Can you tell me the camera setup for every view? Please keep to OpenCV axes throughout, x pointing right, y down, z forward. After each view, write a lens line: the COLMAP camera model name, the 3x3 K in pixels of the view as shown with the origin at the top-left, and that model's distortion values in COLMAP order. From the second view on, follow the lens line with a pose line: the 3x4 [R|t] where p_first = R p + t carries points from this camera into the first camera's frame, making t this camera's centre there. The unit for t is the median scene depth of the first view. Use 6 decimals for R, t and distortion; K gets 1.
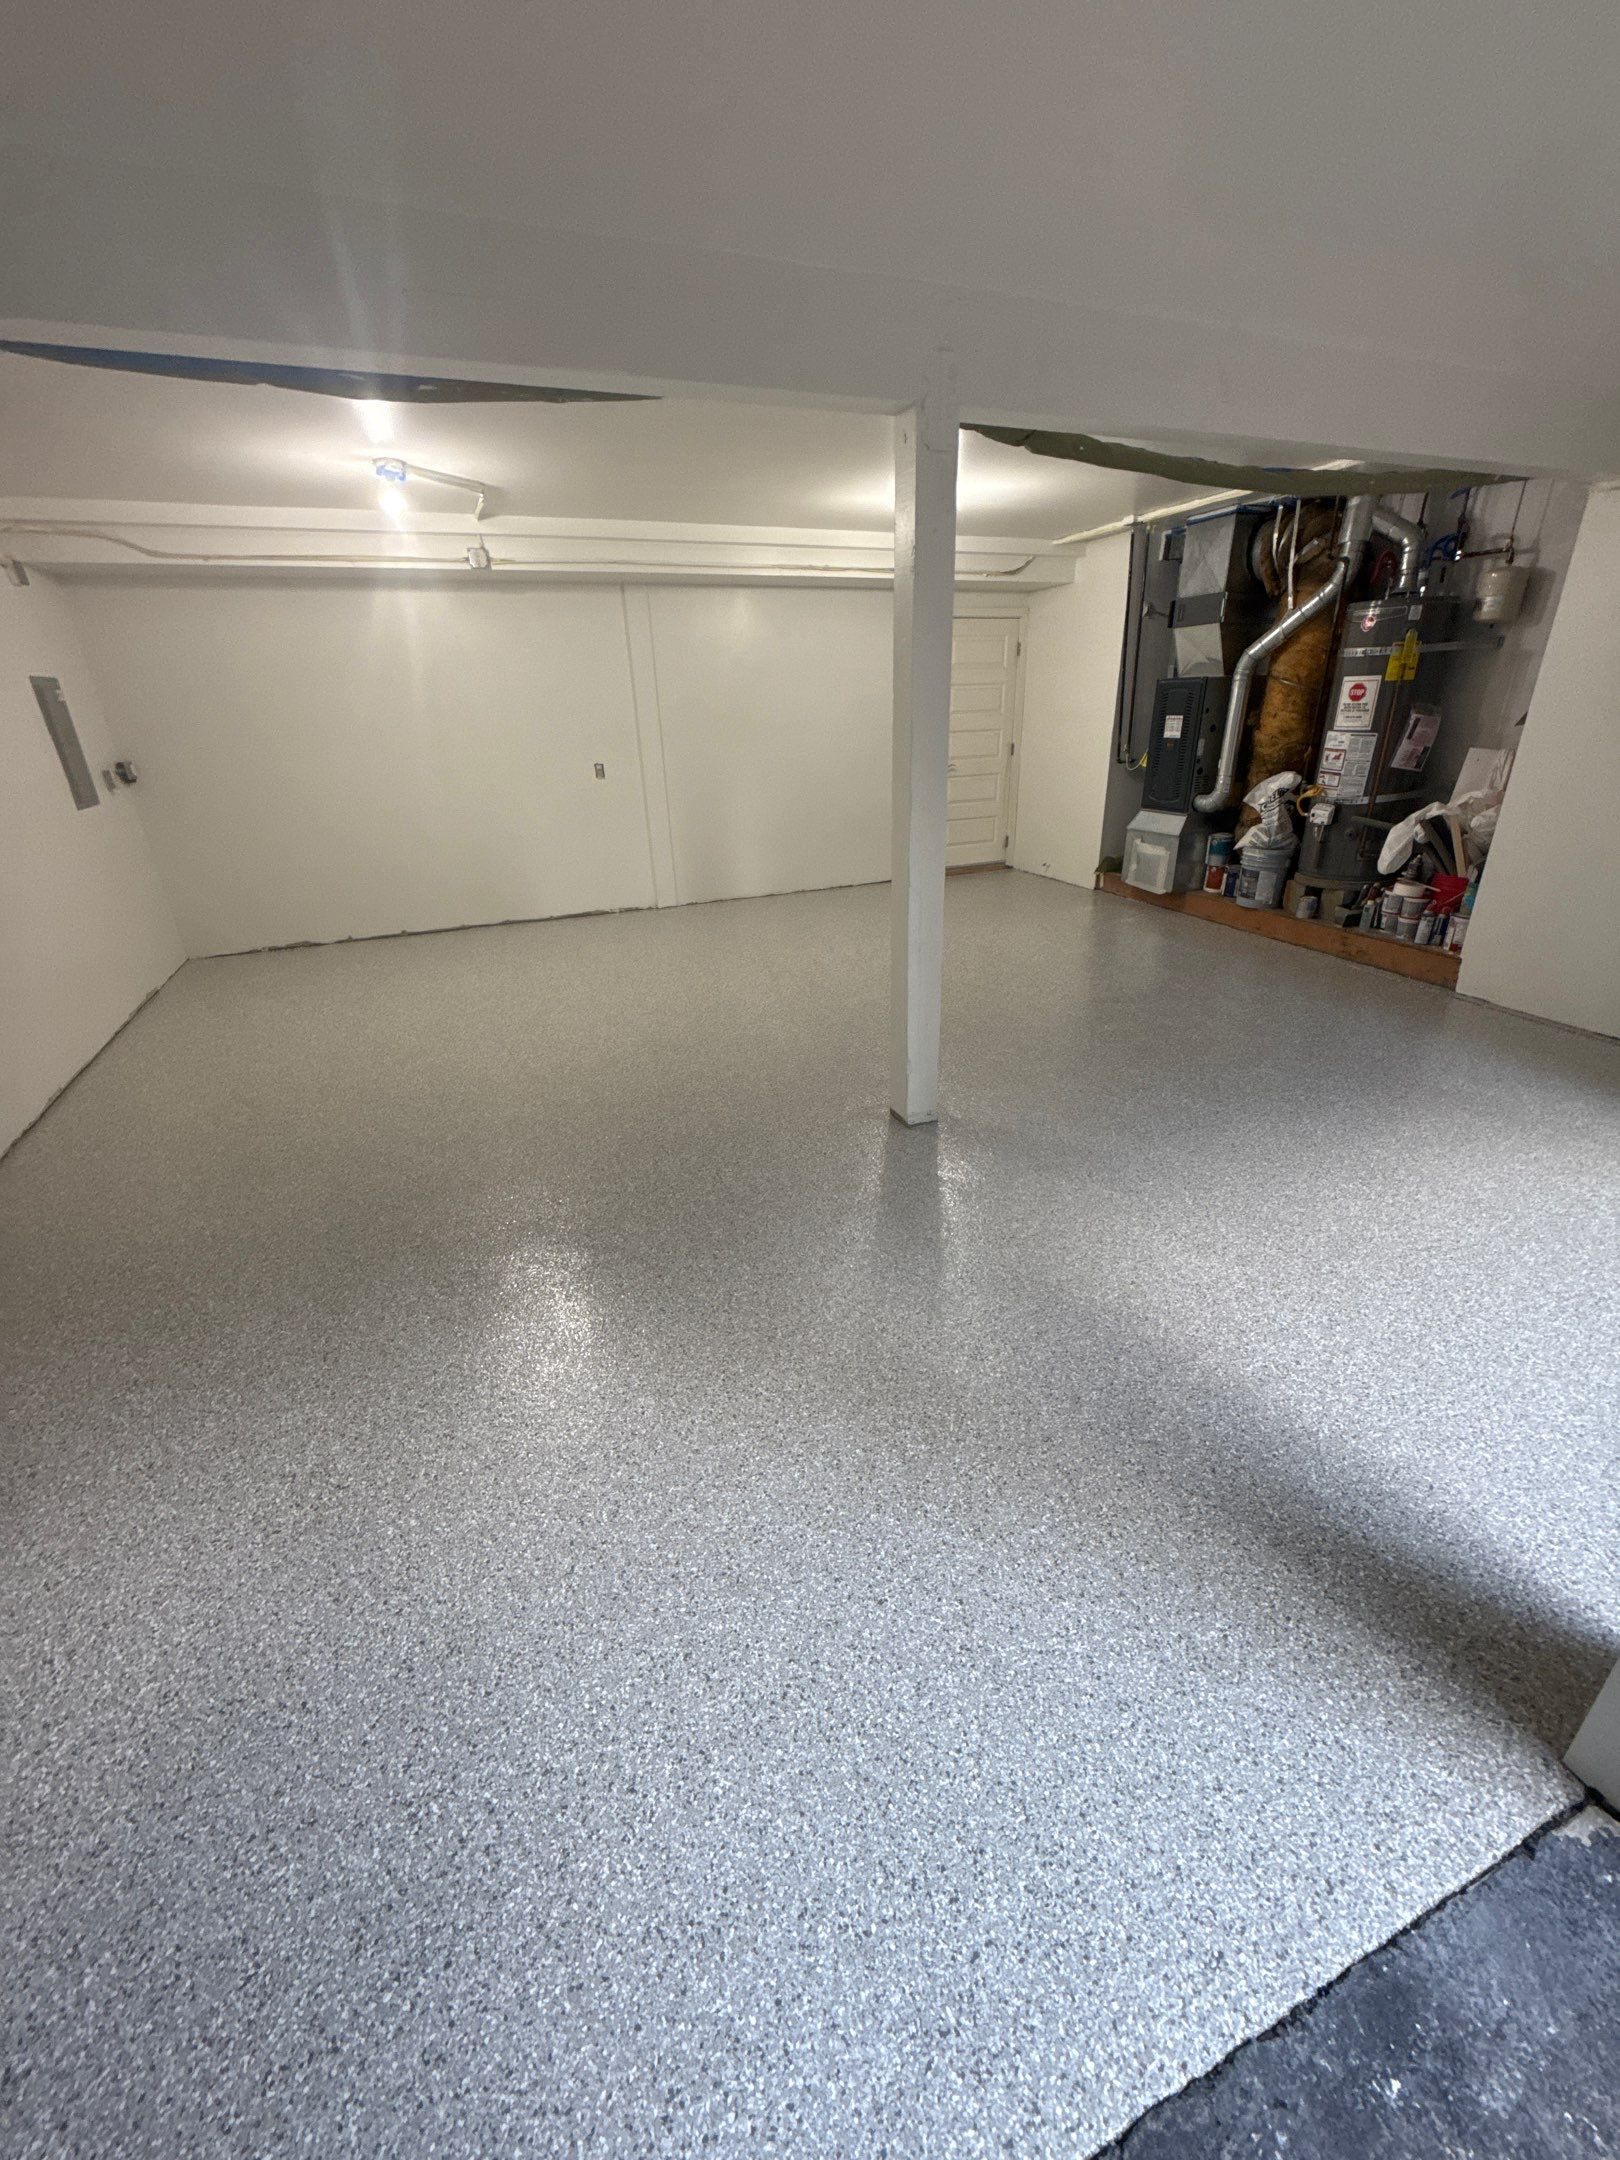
lens RADIAL K [[875.1, 0, 810.0], [0, 875.1, 1080.0], [0, 0, 1]] dist [0.000817, -0.000147]
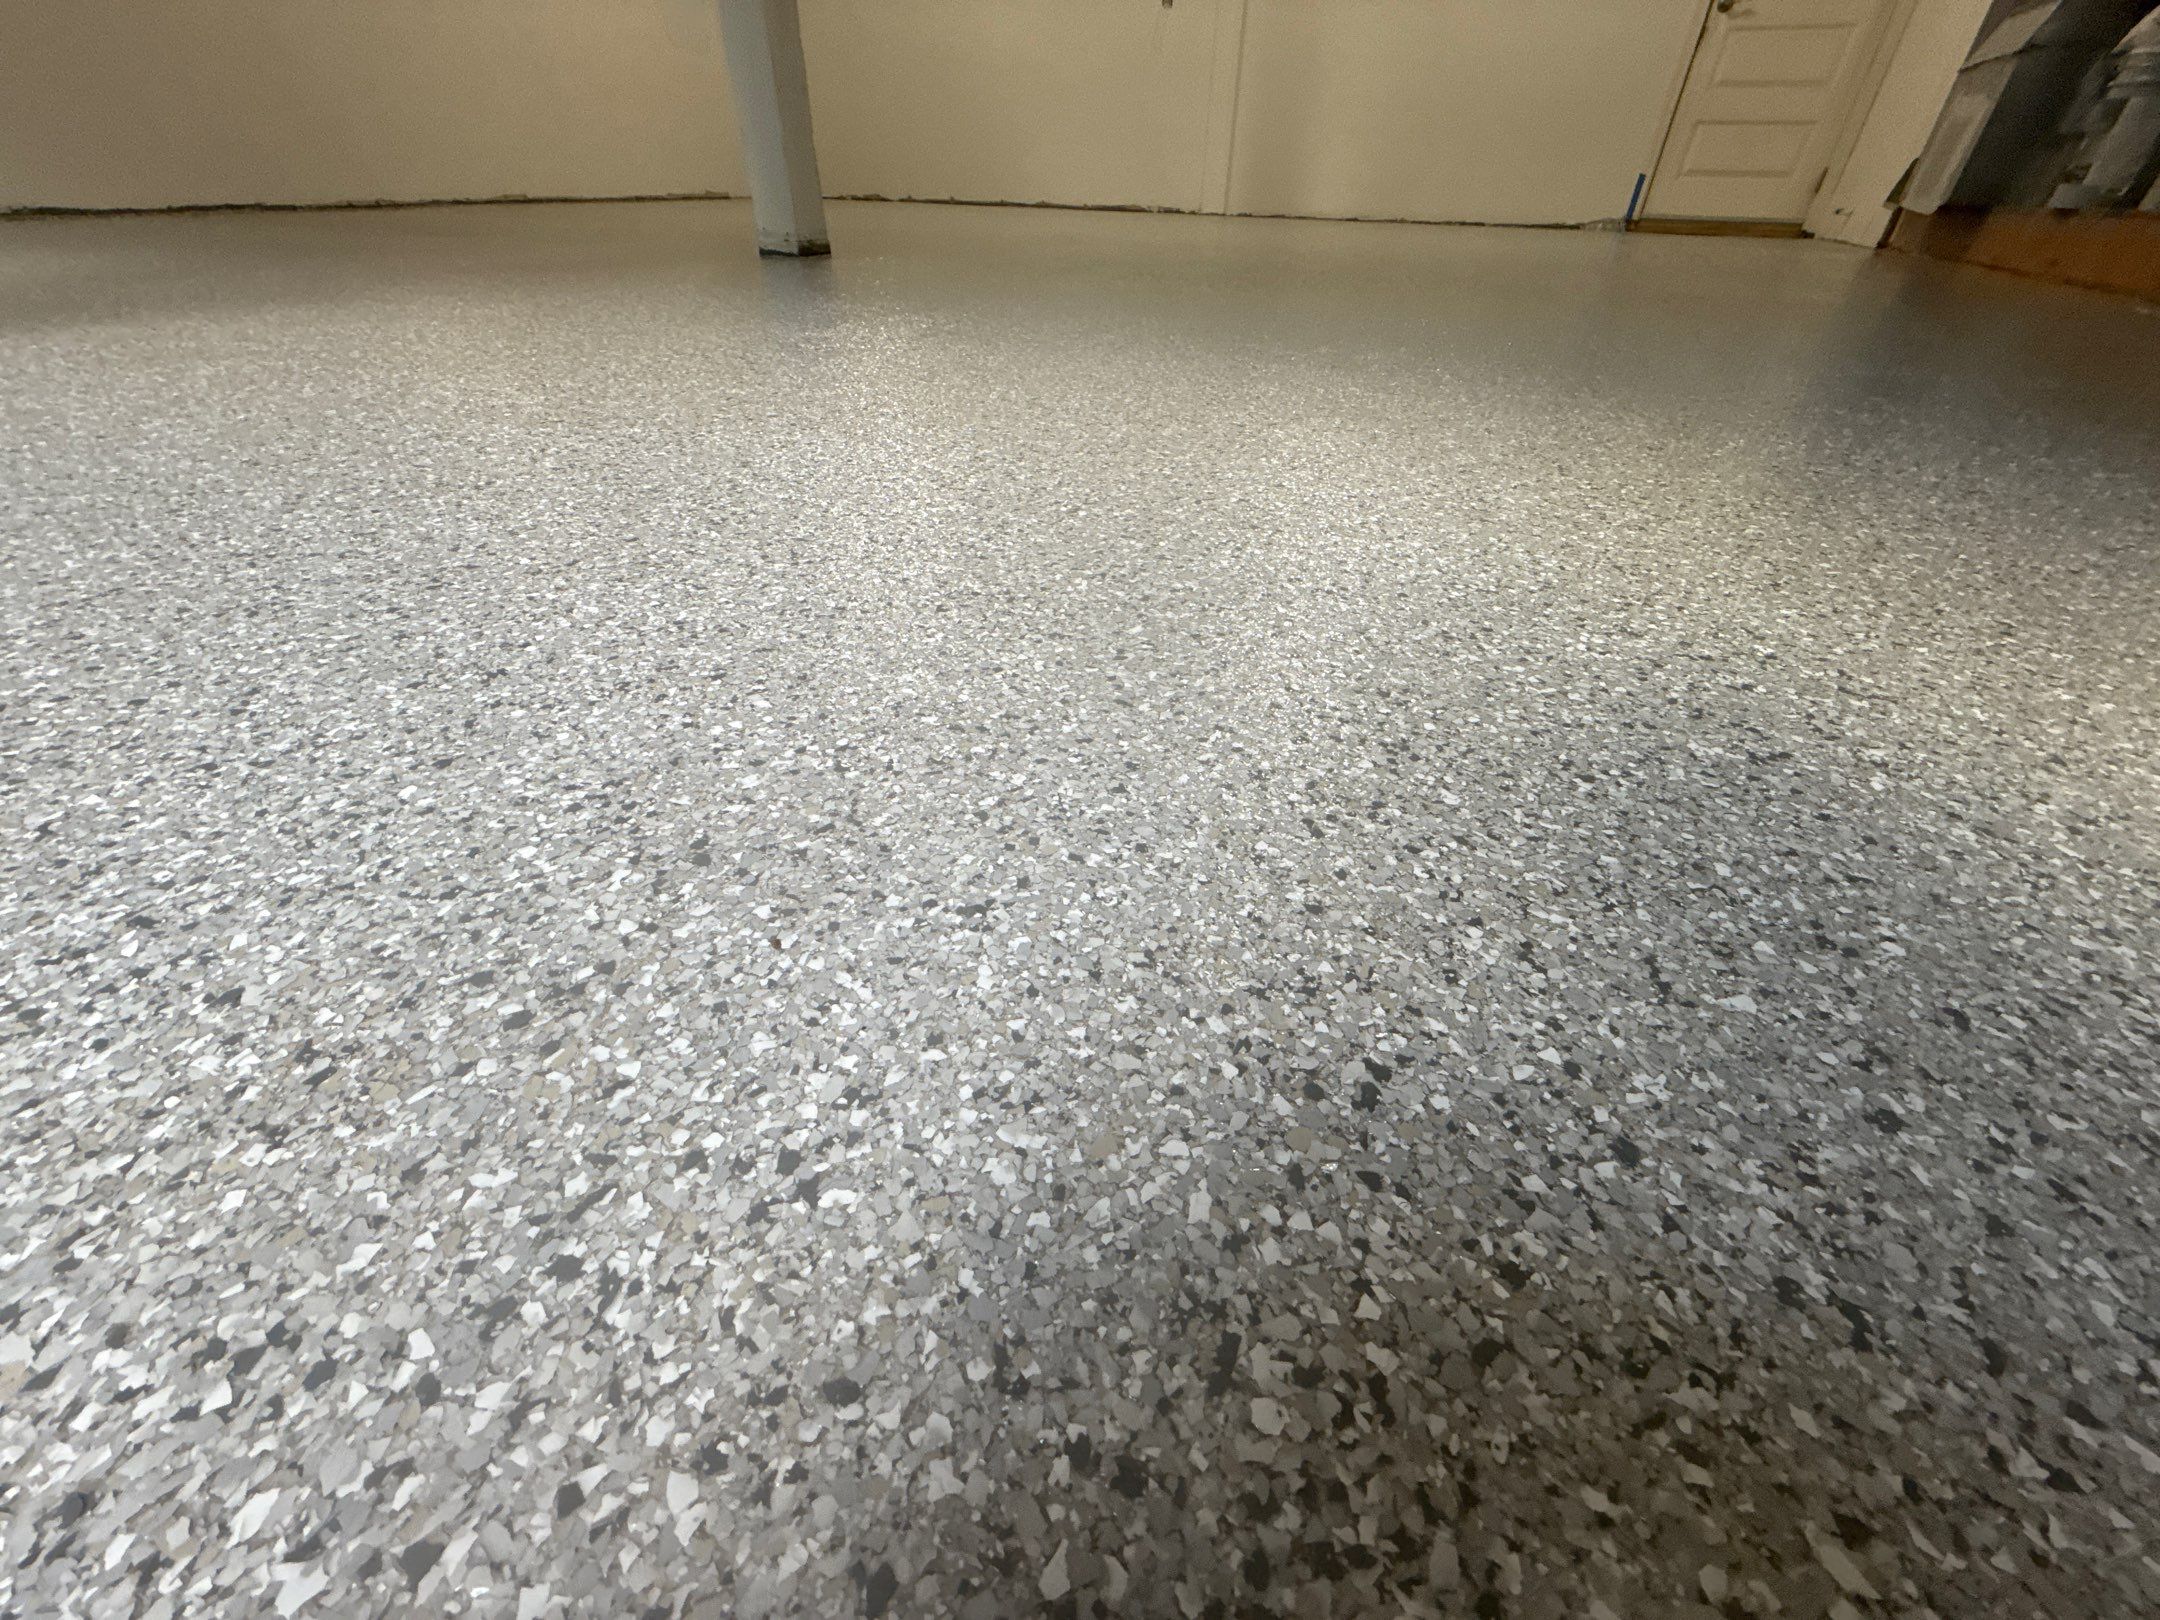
lens RADIAL K [[857.7, 0, 1078.3], [0, 857.7, 811.5], [0, 0, 1]] dist [0.000453, -0.000376]
pose [[0.689055, 0.462809, -0.557683, 0.560306], [-0.329292, 0.885446, 0.327951, 0.089898], [0.645577, -0.042336, 0.762521, 0.365510]]
